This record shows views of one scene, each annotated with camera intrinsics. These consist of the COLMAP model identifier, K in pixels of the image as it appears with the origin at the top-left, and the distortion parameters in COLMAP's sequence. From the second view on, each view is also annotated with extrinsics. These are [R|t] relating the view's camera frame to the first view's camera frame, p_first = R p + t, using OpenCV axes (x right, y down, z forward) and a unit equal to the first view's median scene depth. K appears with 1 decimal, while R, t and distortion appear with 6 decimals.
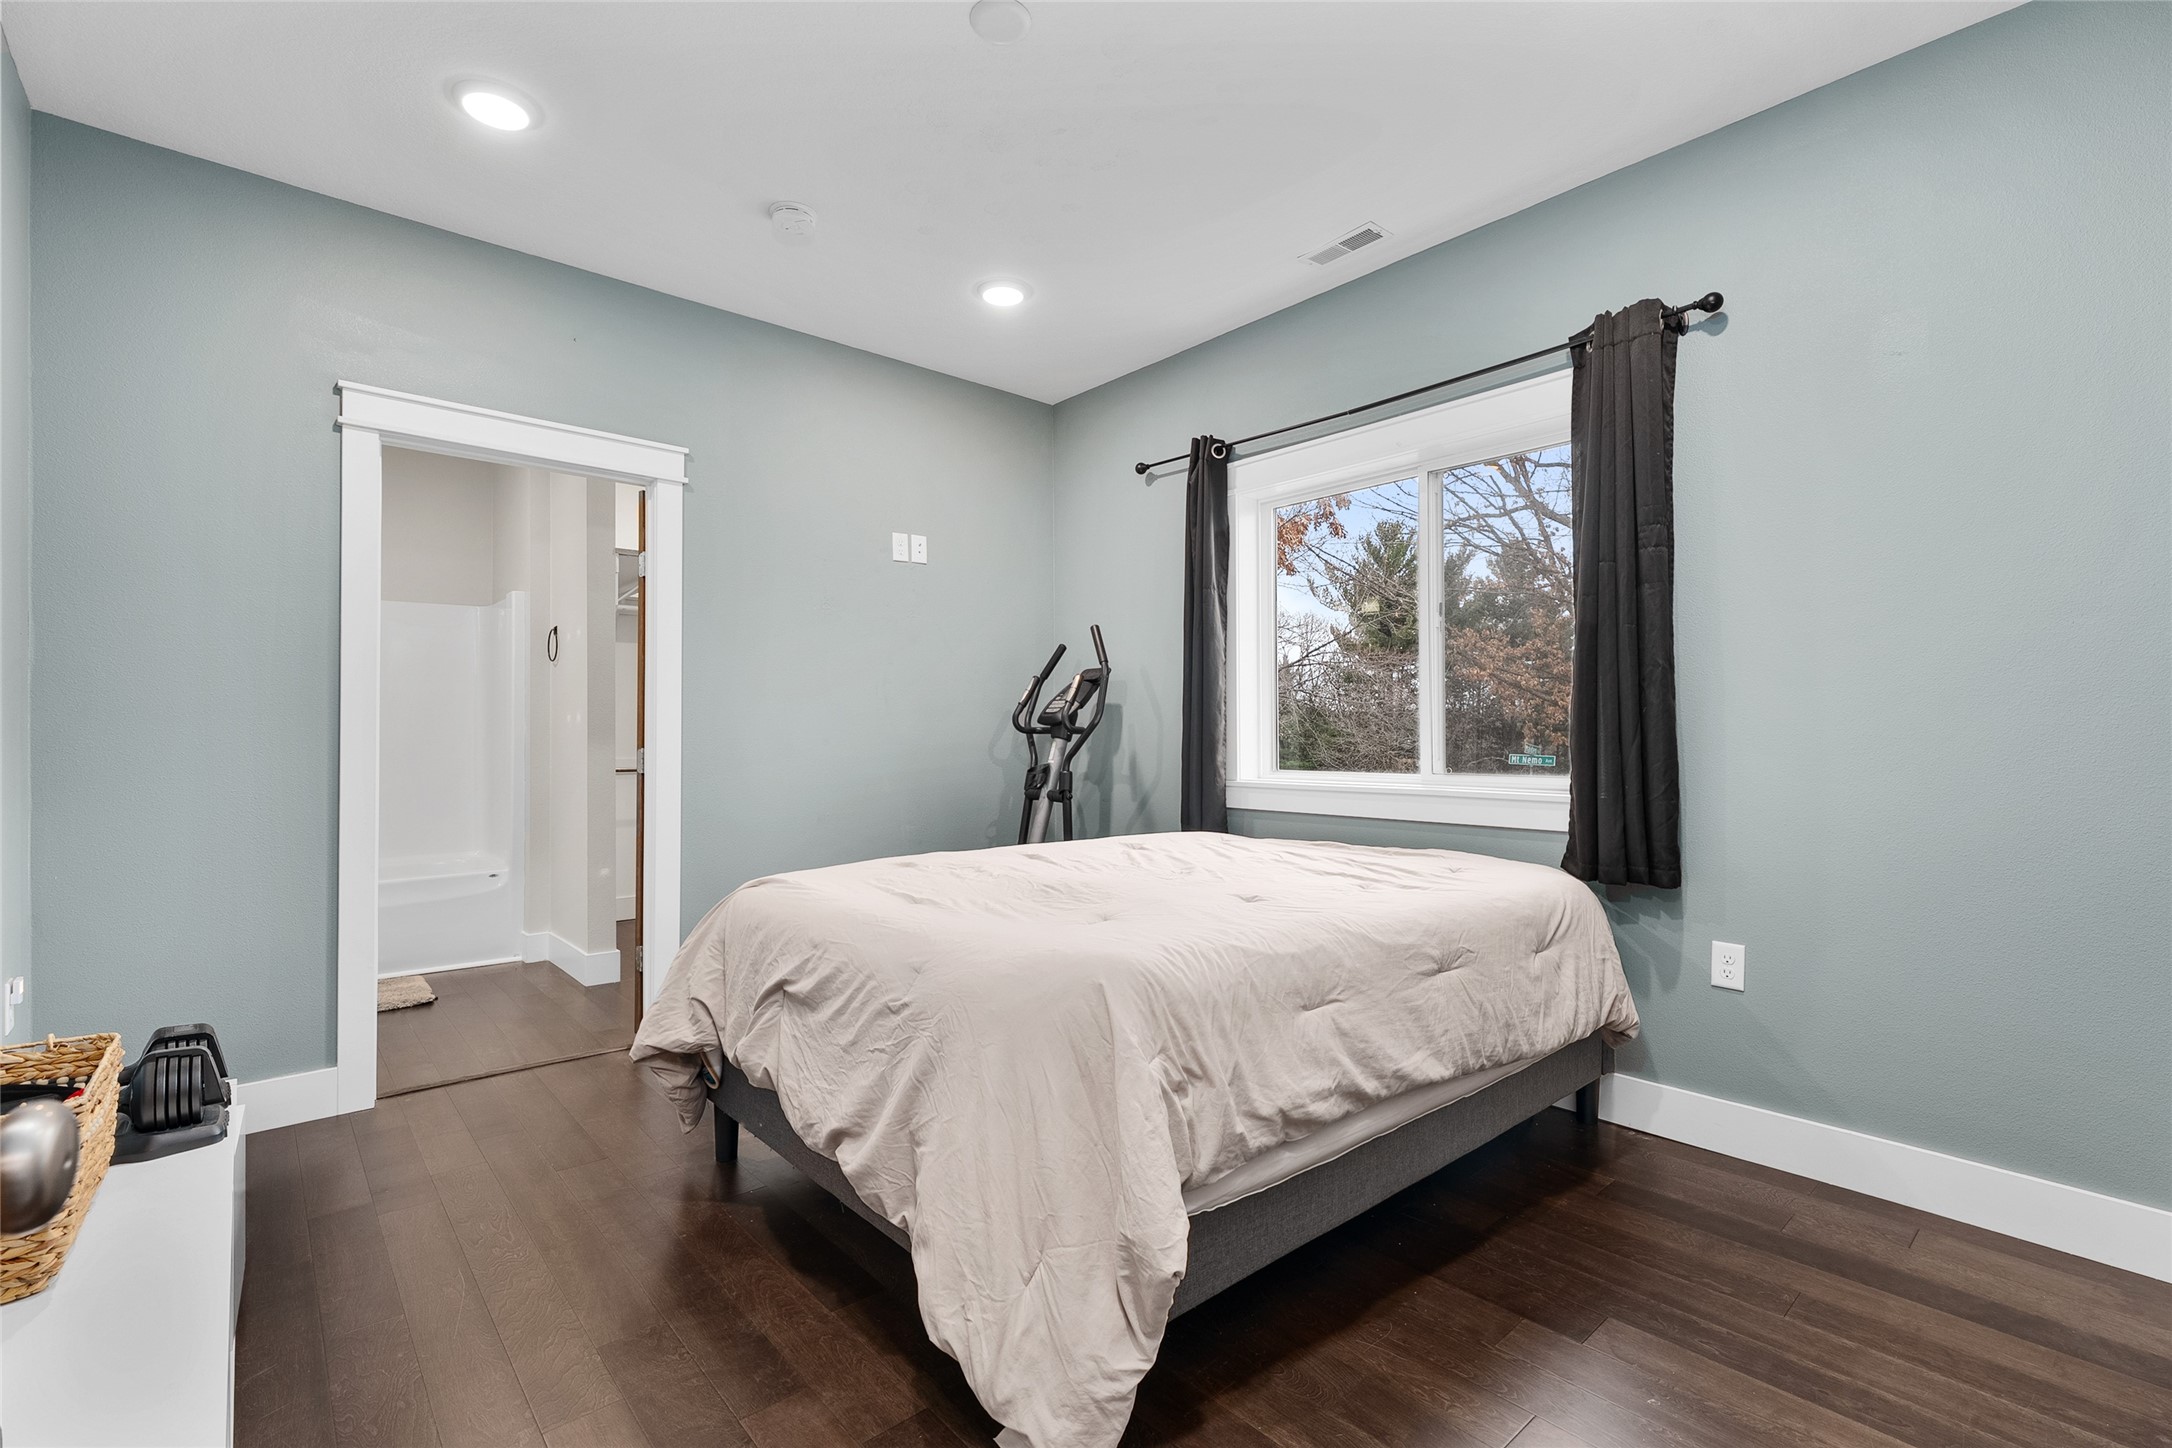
lens RADIAL K [[974.4, 0, 1087.1], [0, 974.4, 730.2], [0, 0, 1]] dist [-0.015876, -0.000329]
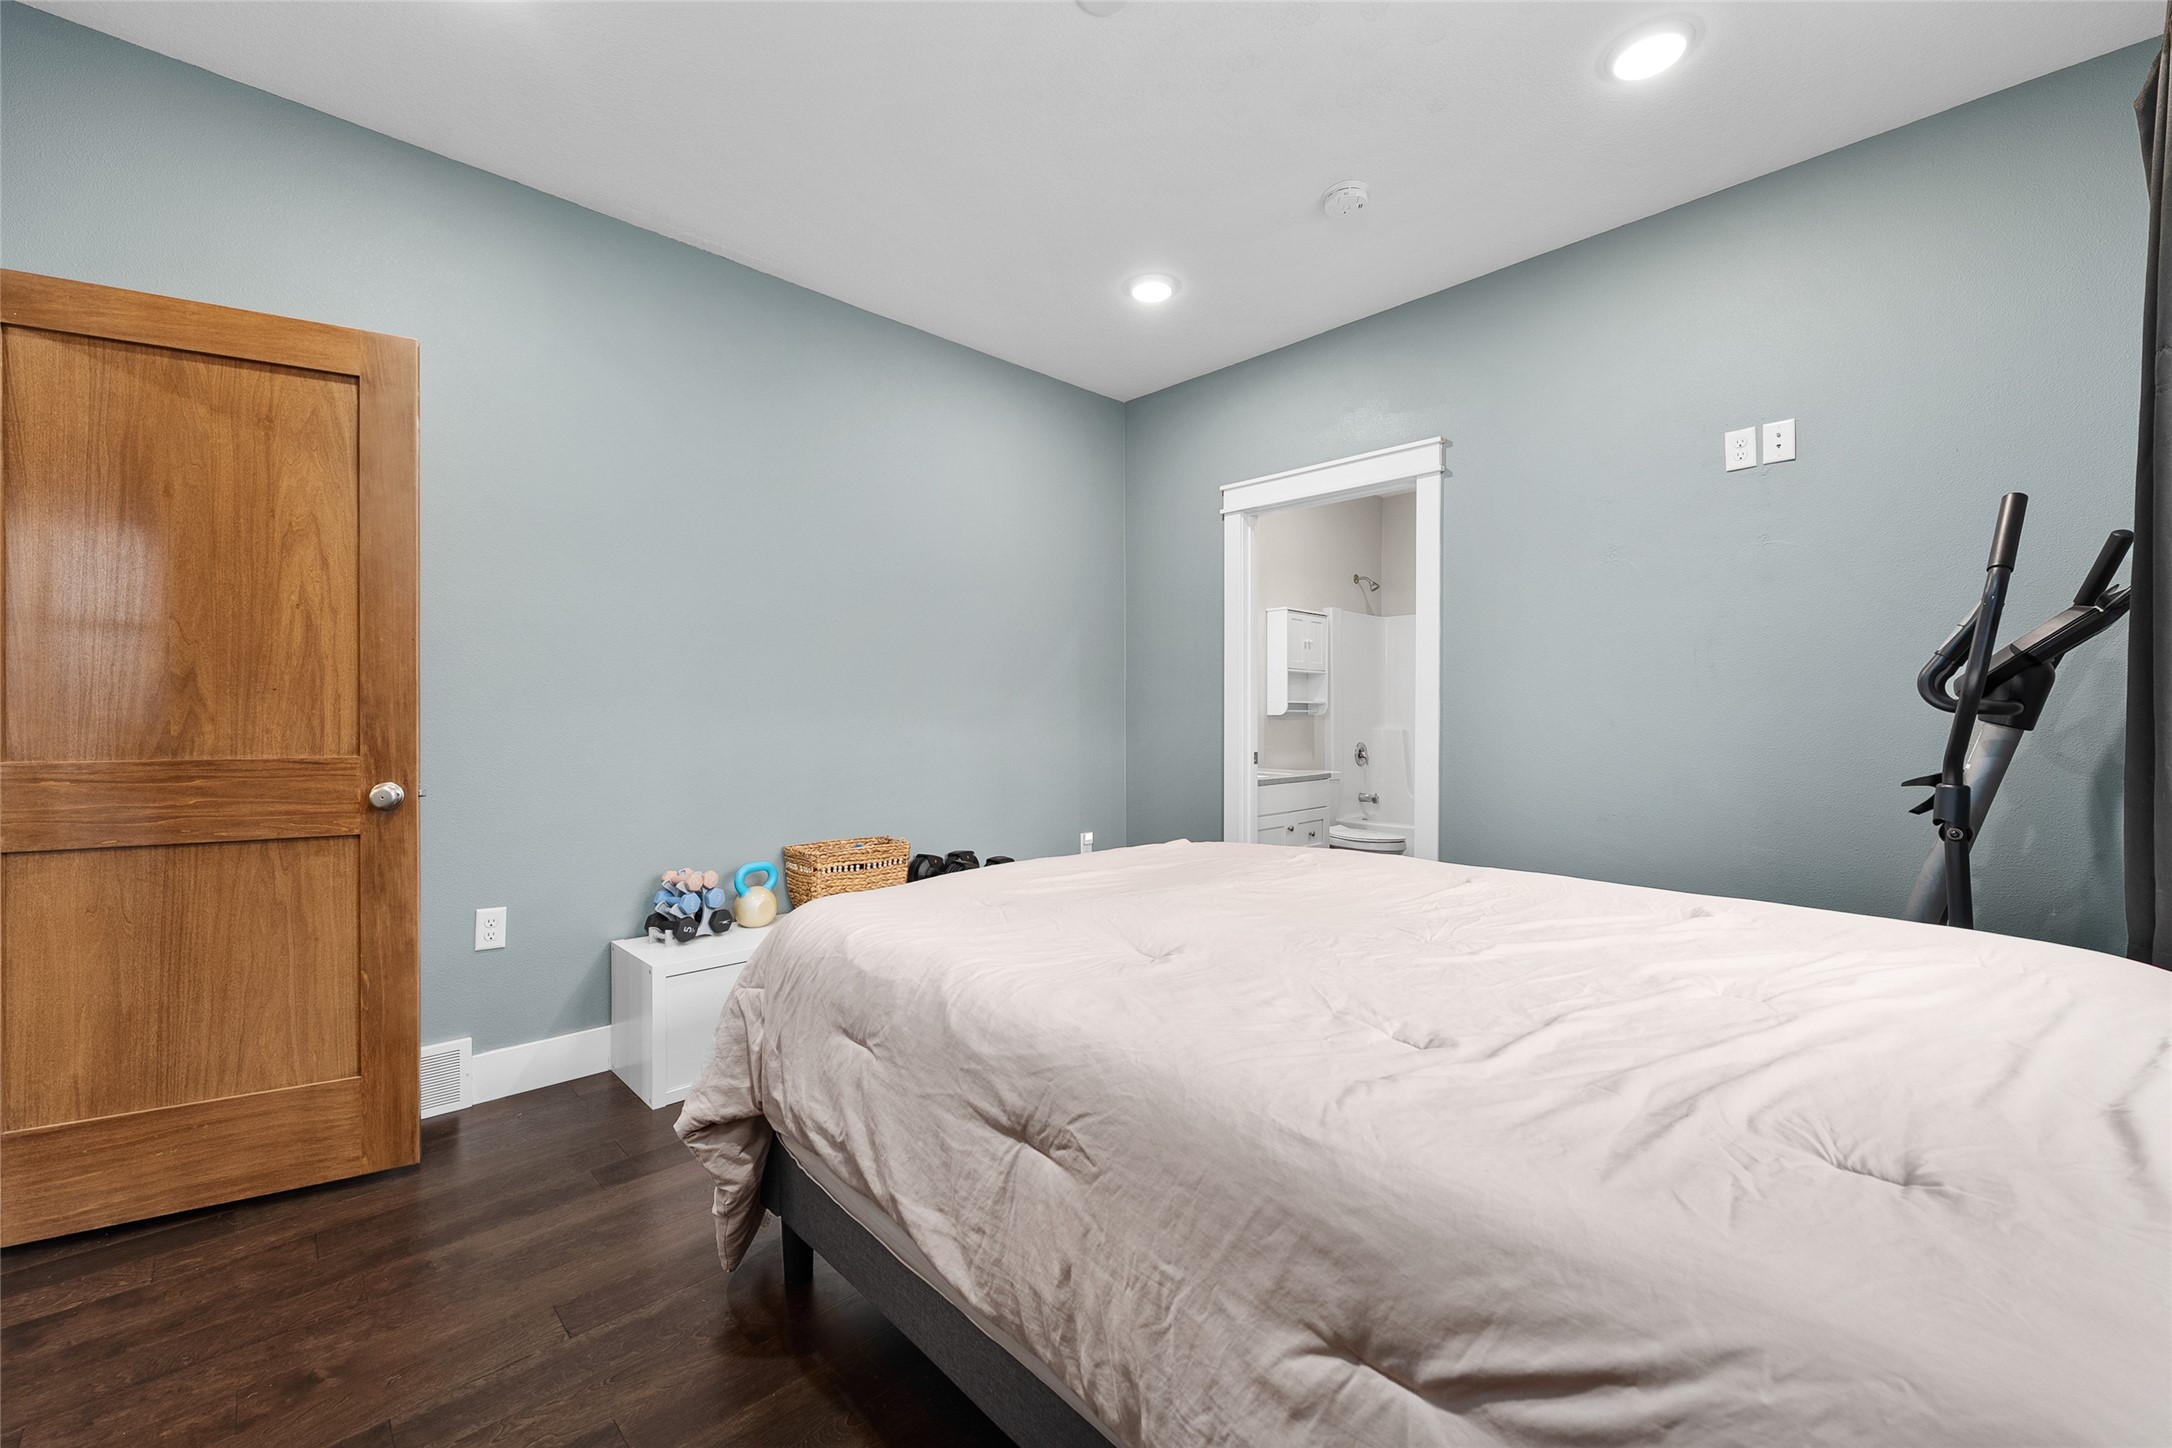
lens RADIAL K [[874.2, 0, 1078.5], [0, 874.2, 724.3], [0, 0, 1]] dist [-0.002004, -0.000195]
pose [[0.037912, 0.009598, -0.999235, 0.873309], [0.007986, 0.999919, 0.009908, 0.002757], [0.999249, -0.008355, 0.037833, 1.020240]]
